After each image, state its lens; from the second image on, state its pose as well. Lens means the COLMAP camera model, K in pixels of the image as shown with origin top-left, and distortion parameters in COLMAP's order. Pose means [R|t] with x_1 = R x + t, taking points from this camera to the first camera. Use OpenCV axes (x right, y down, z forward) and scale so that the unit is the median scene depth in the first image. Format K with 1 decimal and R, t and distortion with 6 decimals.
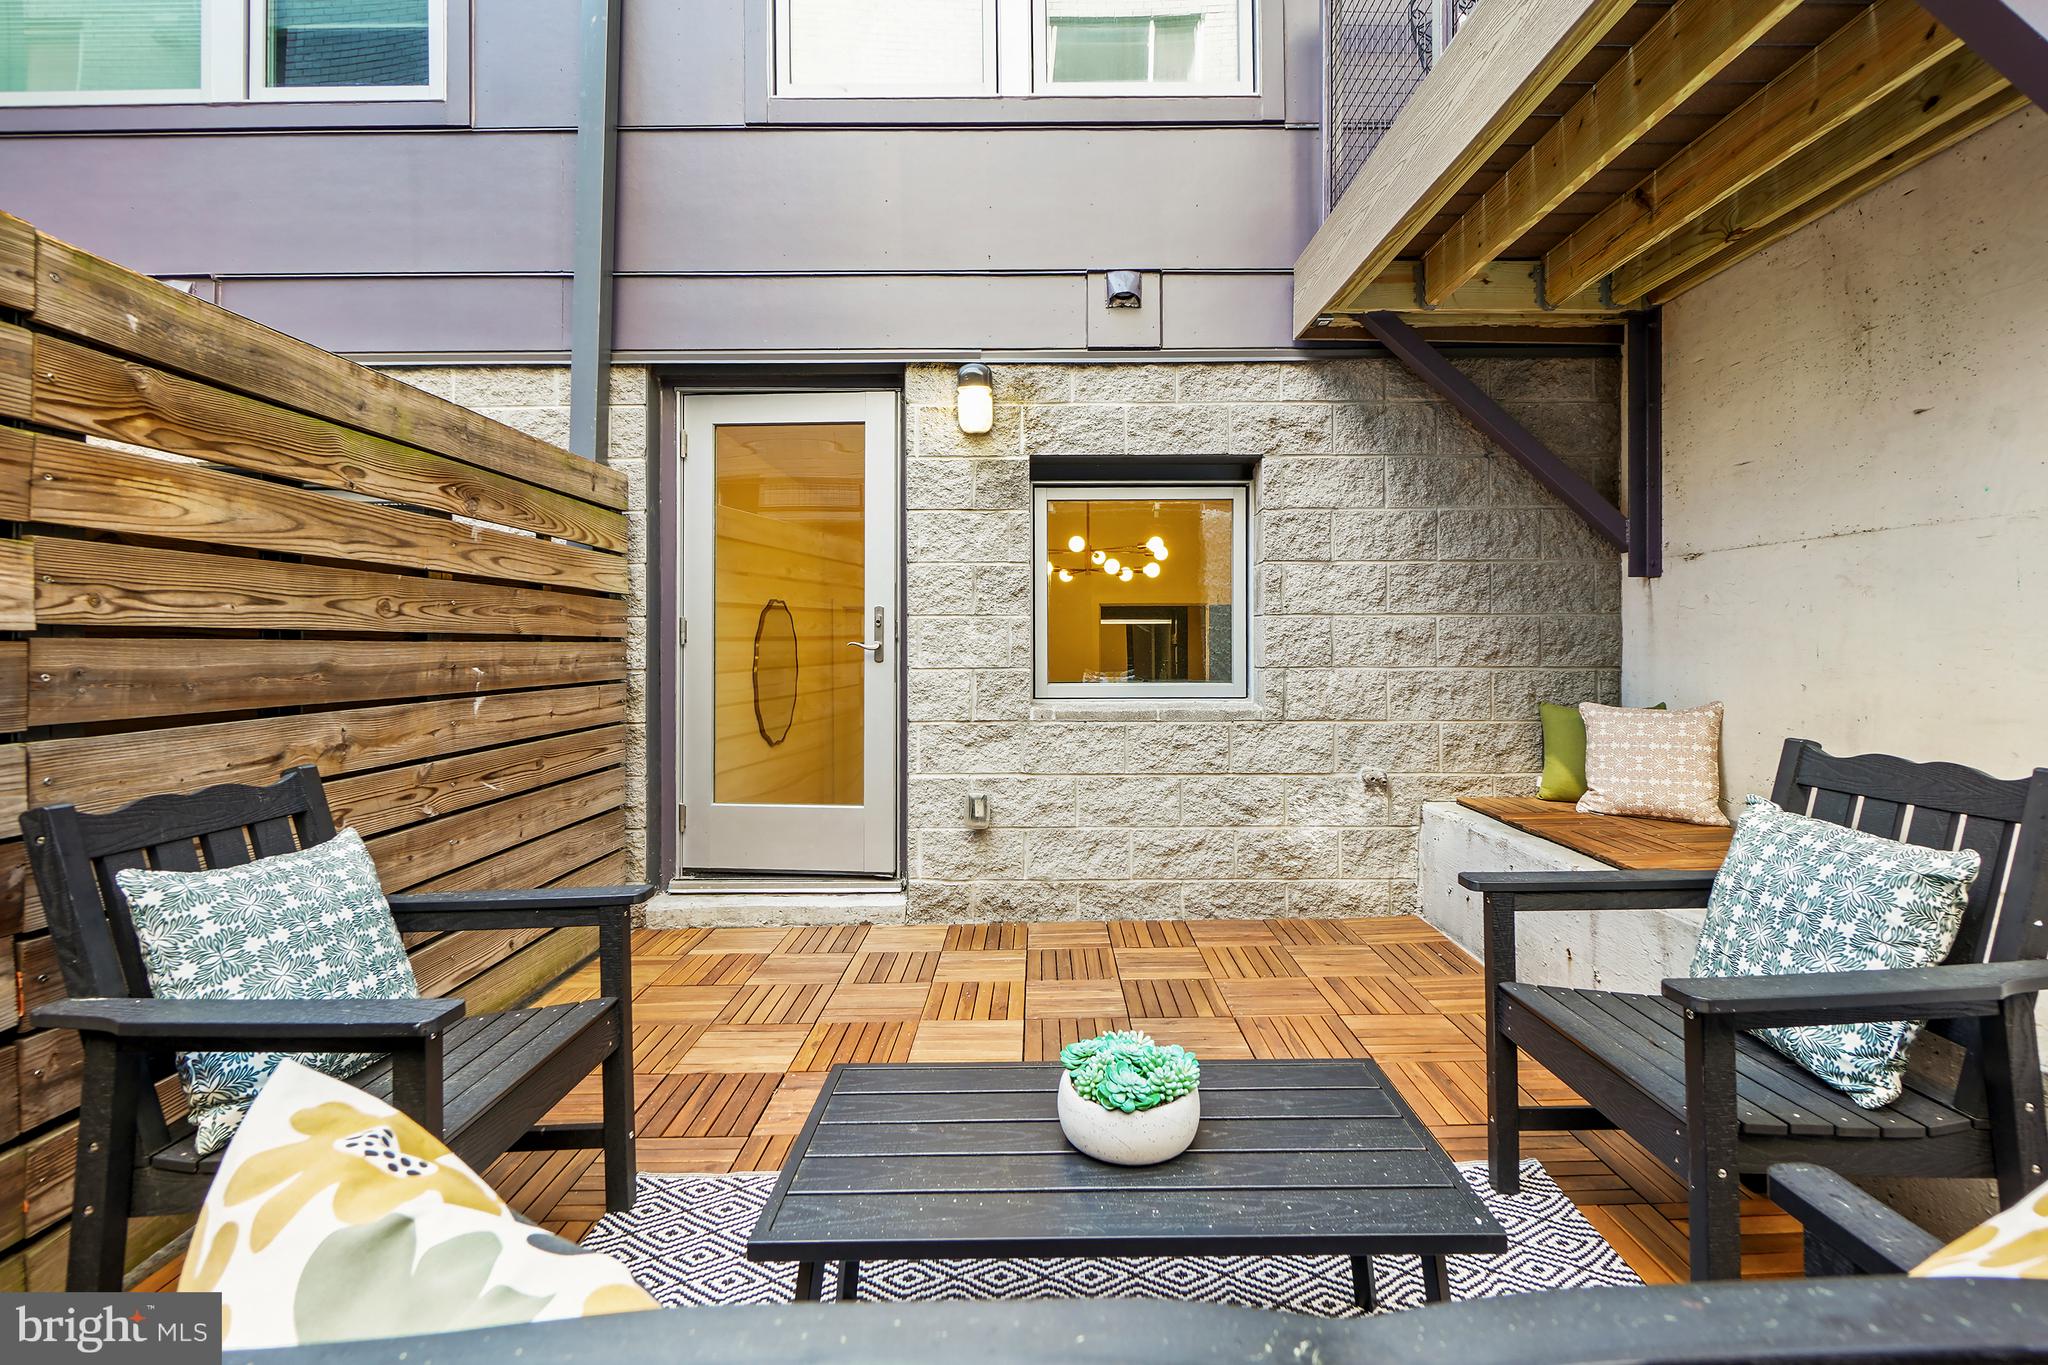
lens RADIAL K [[918.7, 0, 1049.2], [0, 918.7, 656.3], [0, 0, 1]] dist [-0.017126, 0.004080]
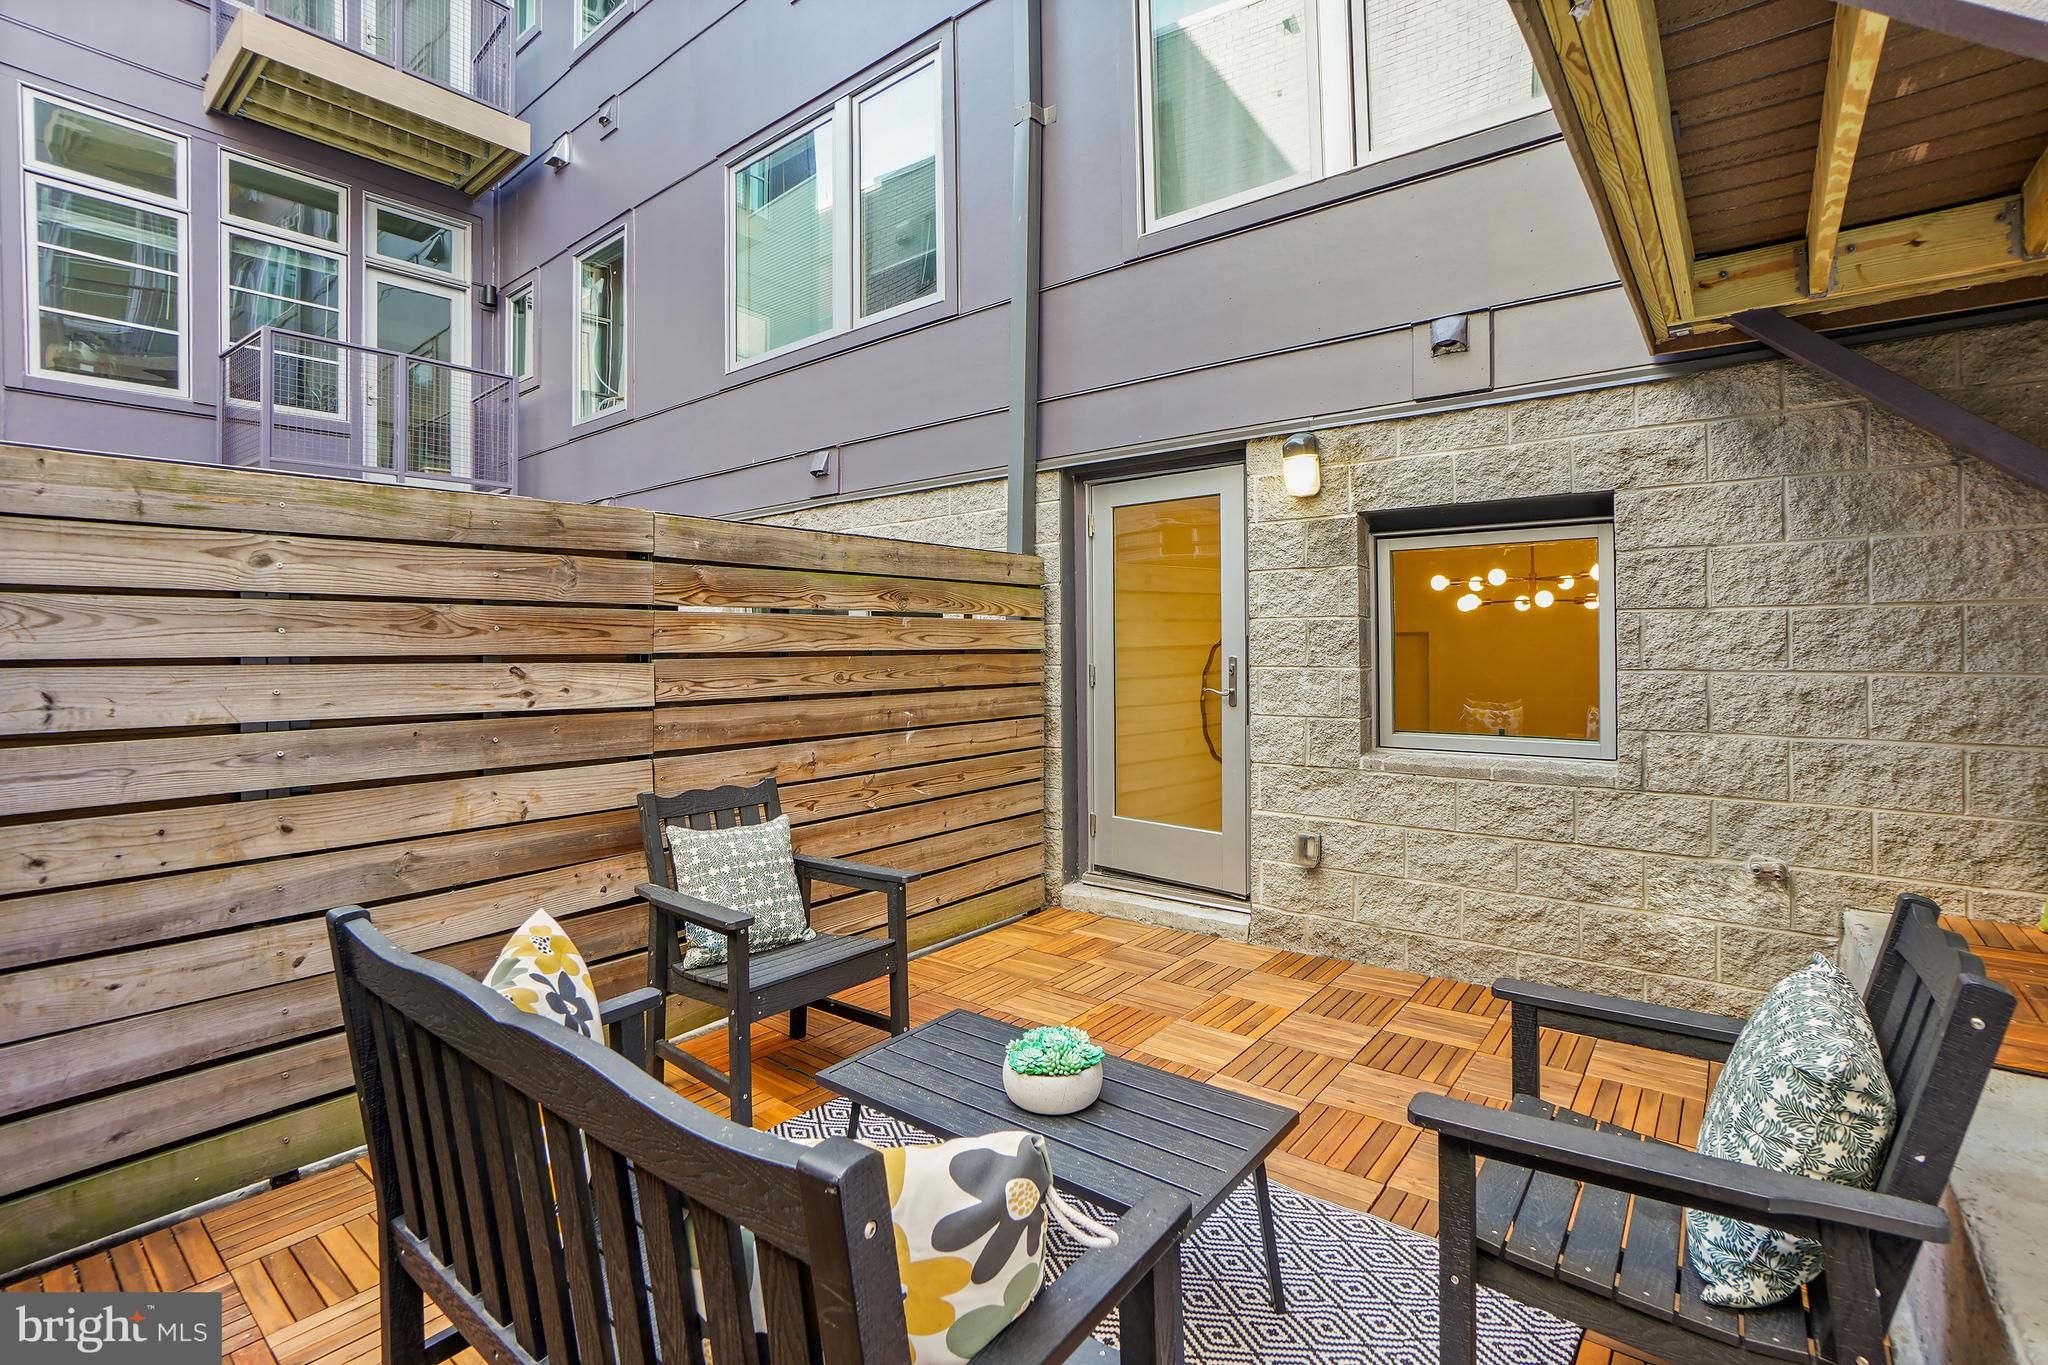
lens RADIAL K [[918.7, 0, 1017.8], [0, 918.7, 661.7], [0, 0, 1]] dist [-0.017126, 0.004080]
pose [[0.788002, 0.004065, -0.615659, 0.326493], [-0.003093, 0.999992, 0.002644, -0.054403], [0.615664, -0.000179, 0.788008, -0.055840]]
